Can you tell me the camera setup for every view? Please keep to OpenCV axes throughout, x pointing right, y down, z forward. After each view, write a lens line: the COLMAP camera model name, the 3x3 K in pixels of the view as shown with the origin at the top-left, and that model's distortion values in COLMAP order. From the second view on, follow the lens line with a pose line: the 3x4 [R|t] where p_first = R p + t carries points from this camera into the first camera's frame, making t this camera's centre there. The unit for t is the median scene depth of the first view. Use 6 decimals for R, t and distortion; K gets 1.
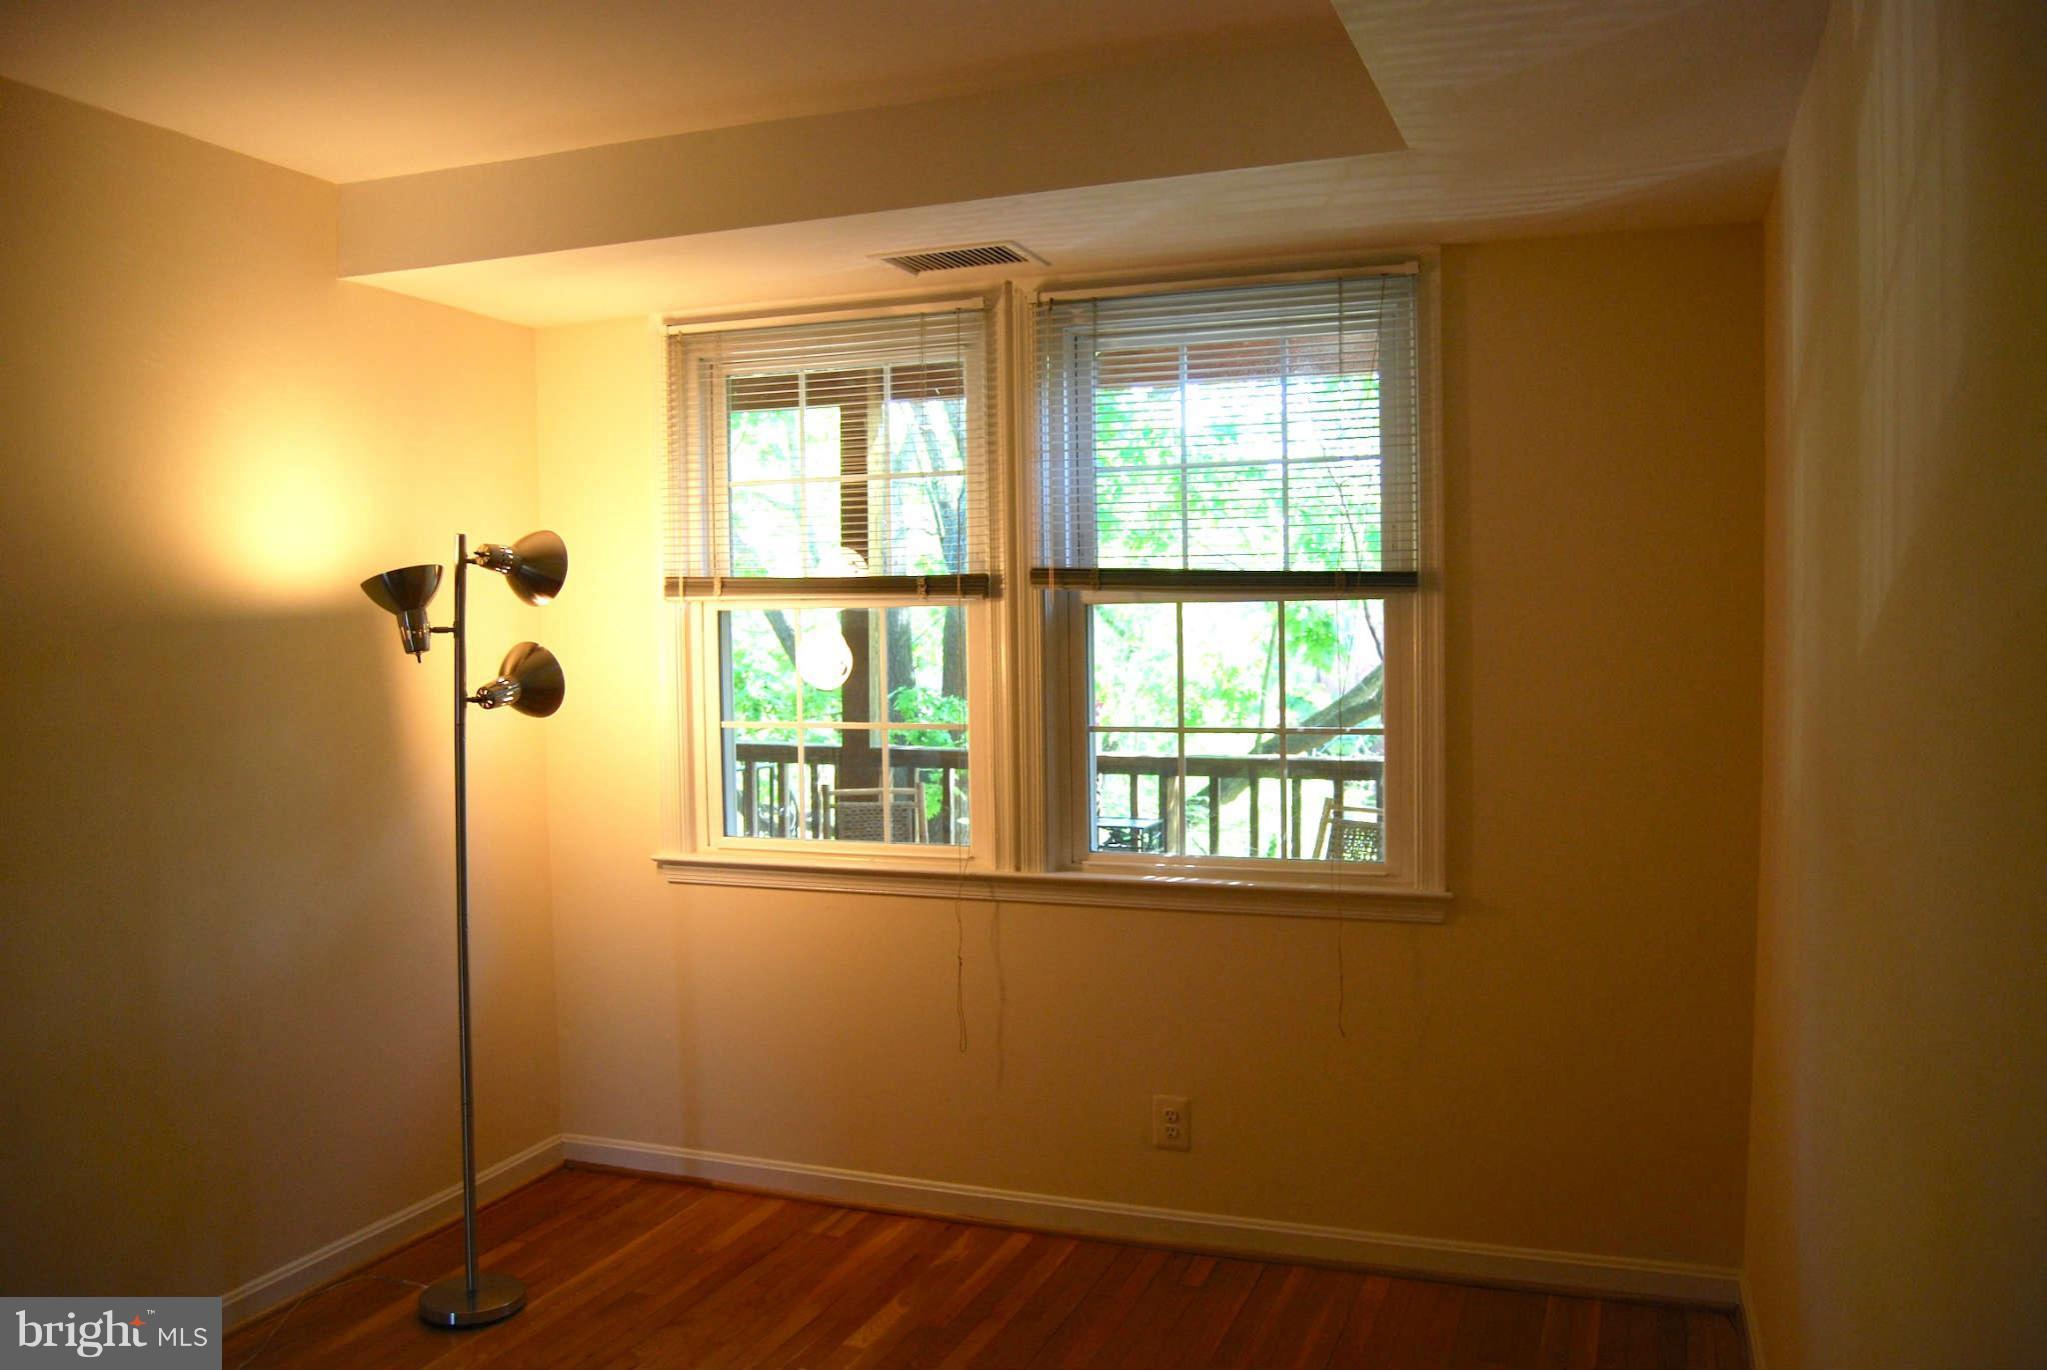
lens RADIAL K [[1597.6, 0, 1050.5], [0, 1597.6, 689.1], [0, 0, 1]] dist [-0.095241, 0.039311]
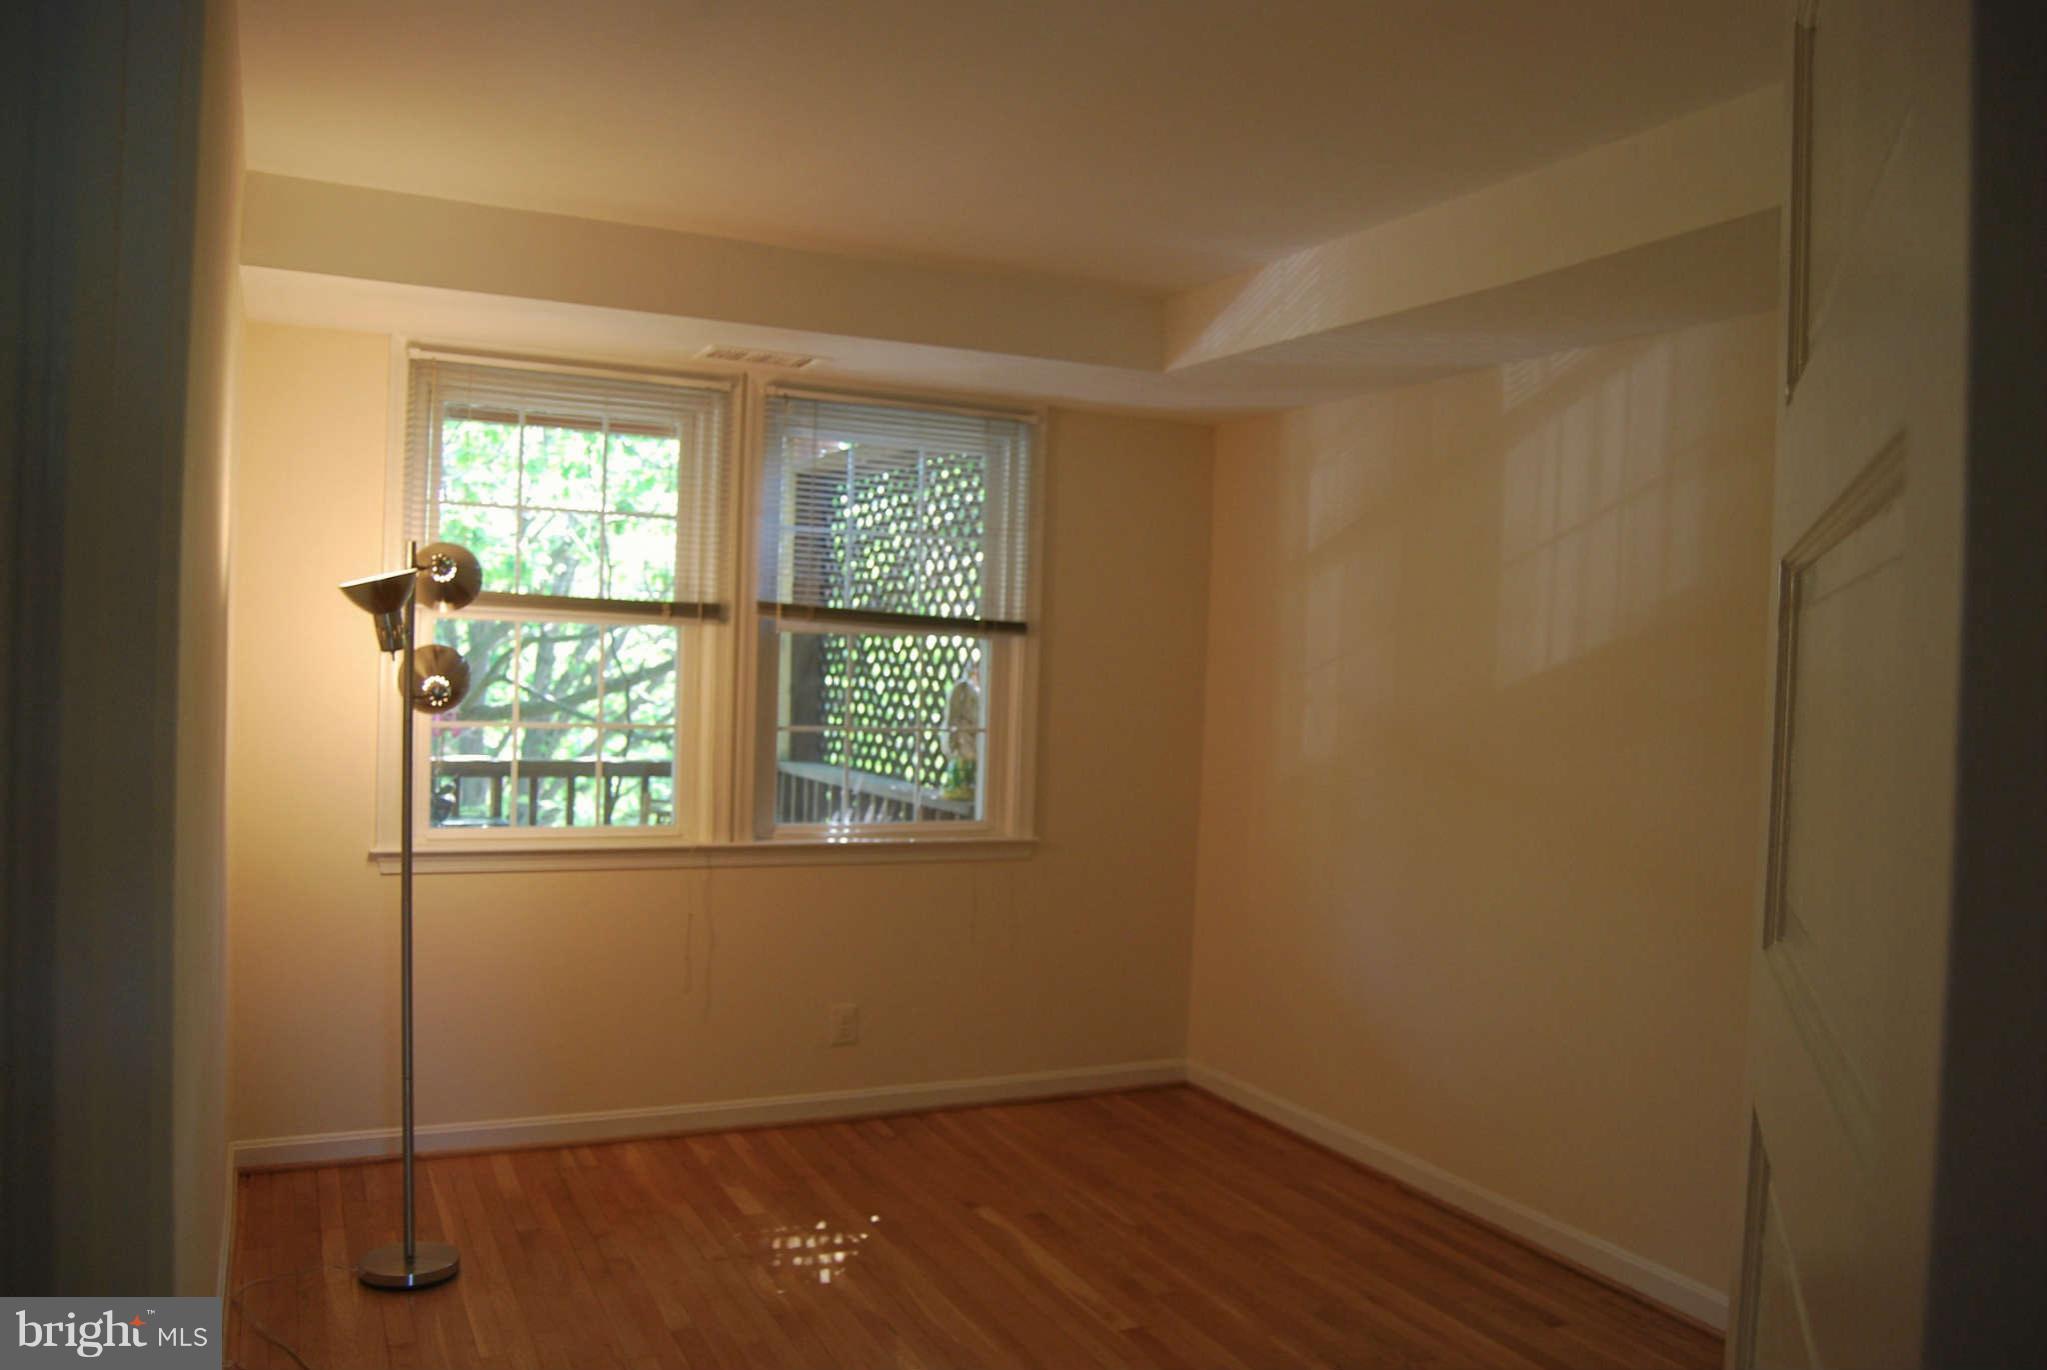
lens RADIAL K [[1597.6, 0, 1050.5], [0, 1597.6, 689.1], [0, 0, 1]] dist [-0.095241, 0.039311]
pose [[0.679849, 0.020645, 0.733061, -0.780151], [-0.011457, 0.999781, -0.017531, 0.013804], [-0.733263, 0.003520, 0.679936, -0.033503]]
